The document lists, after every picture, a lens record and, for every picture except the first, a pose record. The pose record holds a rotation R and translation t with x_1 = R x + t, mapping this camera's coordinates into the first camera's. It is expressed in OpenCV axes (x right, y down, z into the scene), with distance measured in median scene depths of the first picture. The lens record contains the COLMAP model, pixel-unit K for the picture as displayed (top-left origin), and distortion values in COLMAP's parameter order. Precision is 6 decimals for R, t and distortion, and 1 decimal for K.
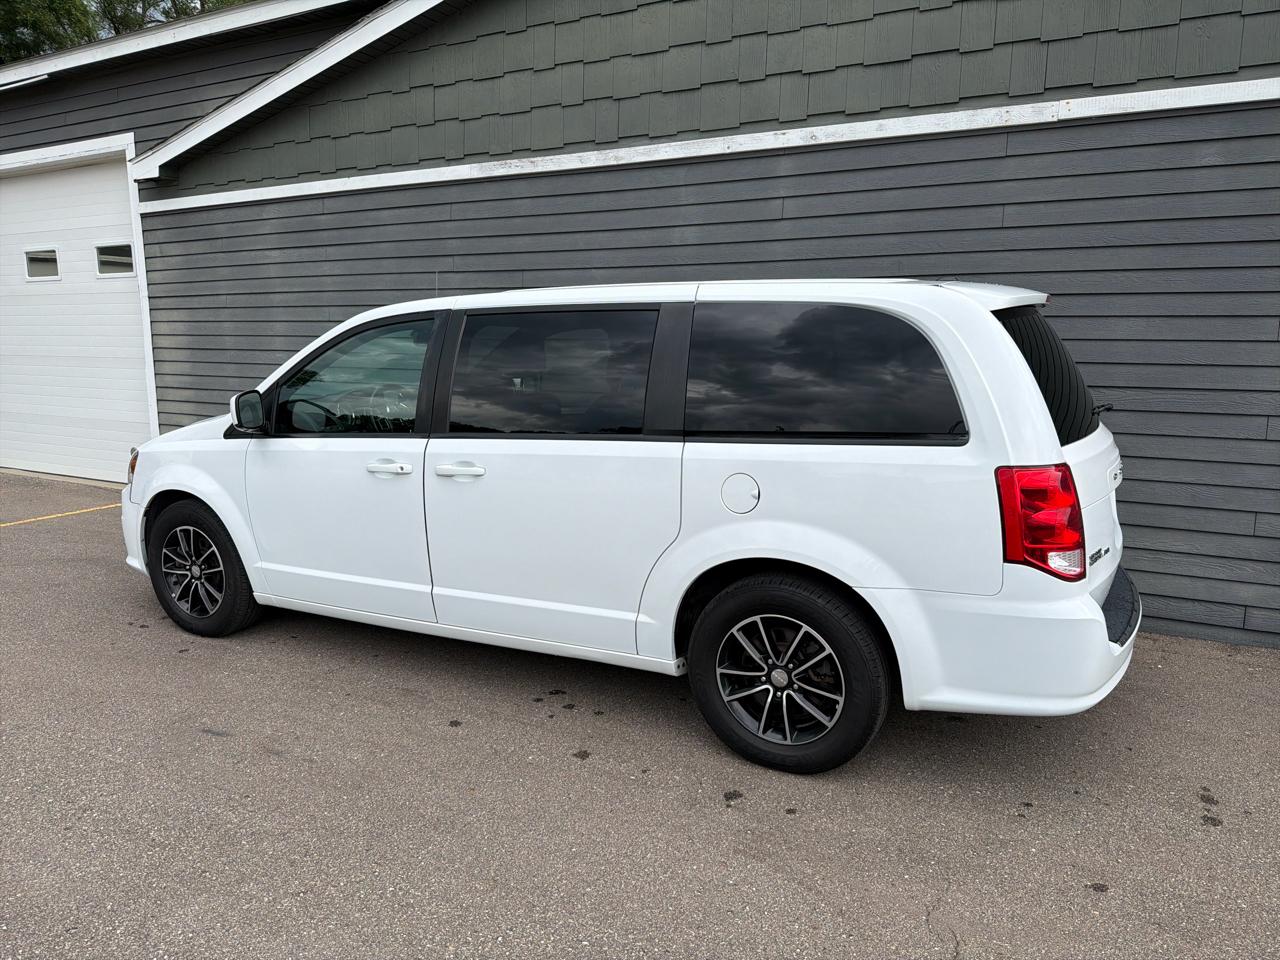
lens RADIAL K [[916.5, 0, 631.4], [0, 916.5, 471.8], [0, 0, 1]] dist [0.030648, -0.049823]
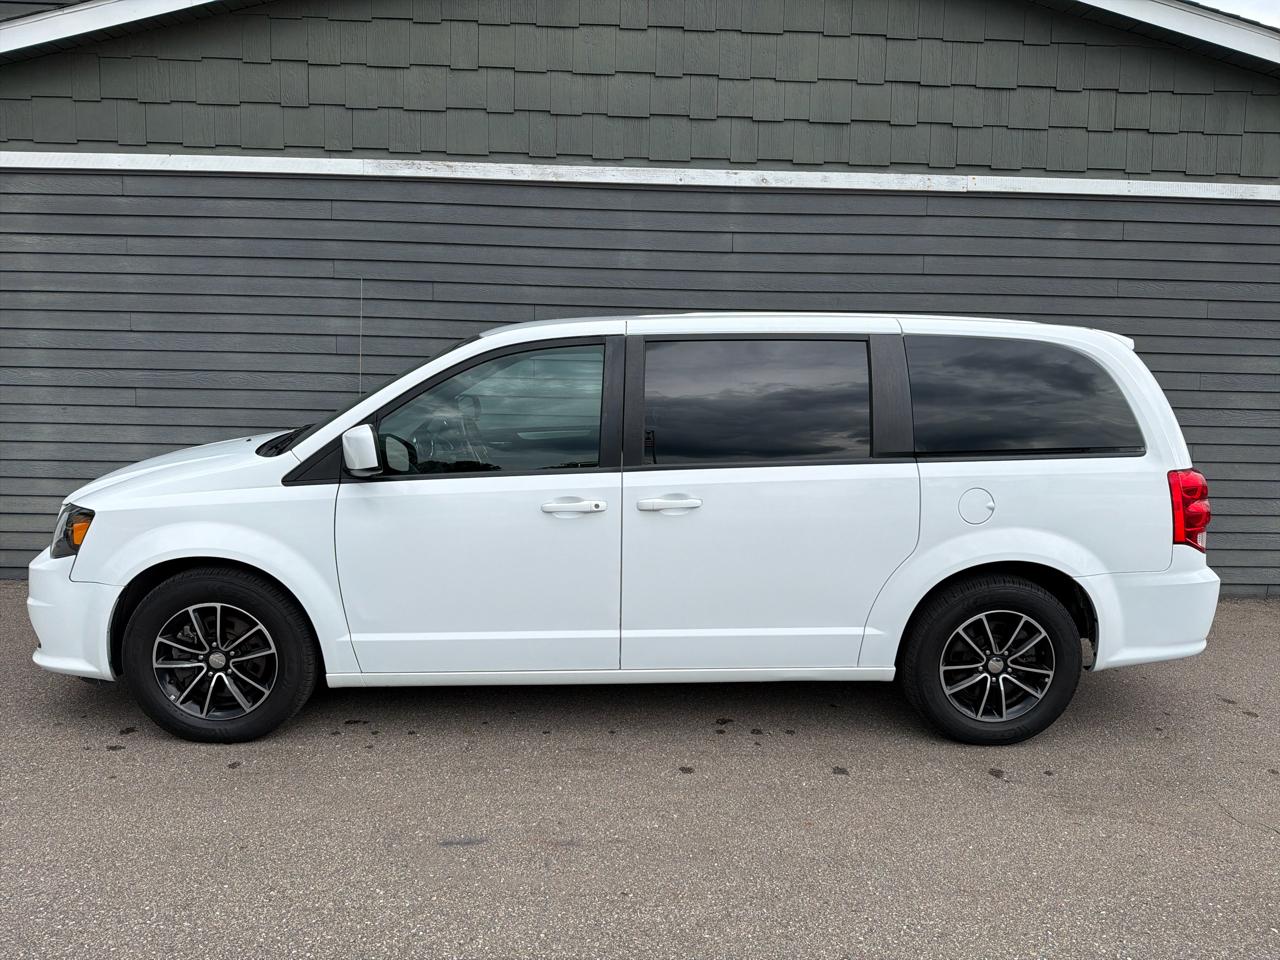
lens RADIAL K [[916.5, 0, 639.3], [0, 916.5, 471.3], [0, 0, 1]] dist [0.030648, -0.049823]
pose [[0.861918, -0.049928, 0.504583, -0.485438], [0.057075, 0.998369, 0.001293, -0.026801], [-0.503824, 0.027685, 0.863362, 0.136577]]
